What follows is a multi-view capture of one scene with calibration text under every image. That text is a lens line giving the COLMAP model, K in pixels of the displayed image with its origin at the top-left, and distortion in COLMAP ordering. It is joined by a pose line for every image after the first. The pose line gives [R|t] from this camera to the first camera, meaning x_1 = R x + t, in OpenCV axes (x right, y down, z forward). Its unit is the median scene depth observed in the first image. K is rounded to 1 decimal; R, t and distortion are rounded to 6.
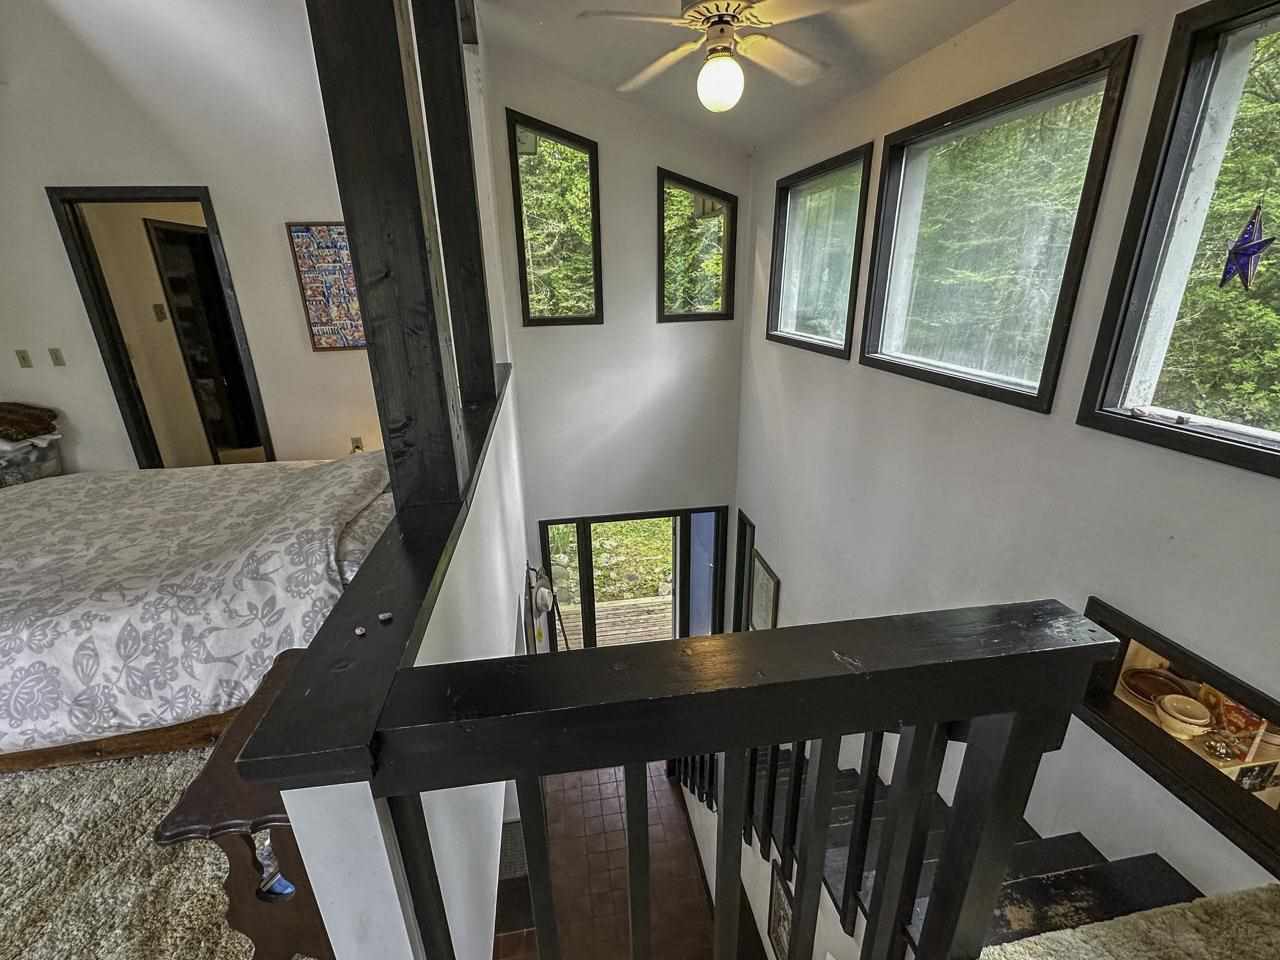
lens RADIAL K [[563.9, 0, 635.0], [0, 563.9, 482.1], [0, 0, 1]] dist [-0.002800, 0.000258]
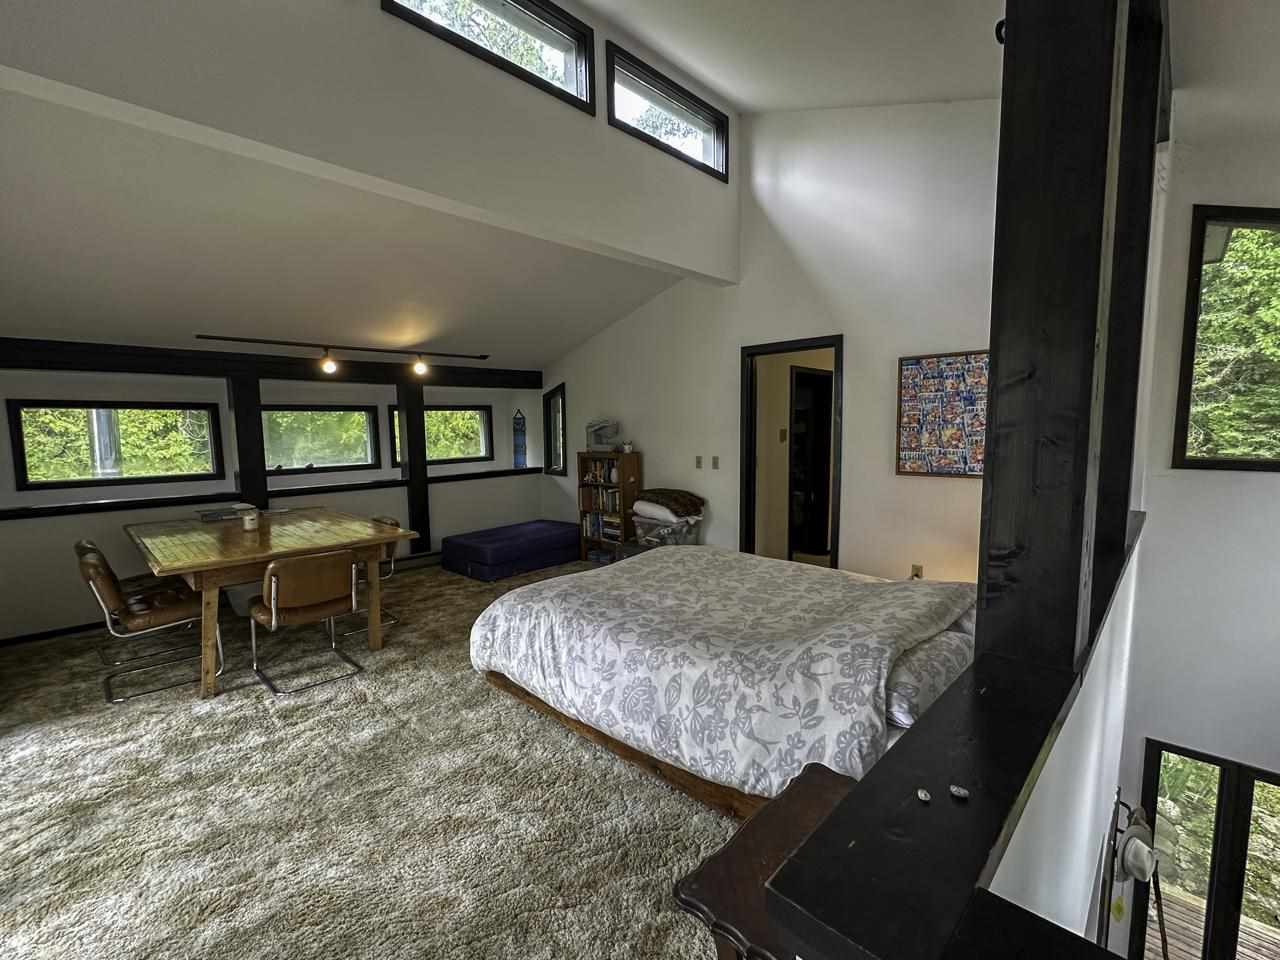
lens RADIAL K [[563.9, 0, 635.0], [0, 563.9, 482.1], [0, 0, 1]] dist [-0.002800, 0.000258]
pose [[0.599433, 0.091698, -0.795155, -0.084393], [-0.273952, 0.956923, -0.096167, 0.021077], [0.752084, 0.275480, 0.598732, 0.072164]]
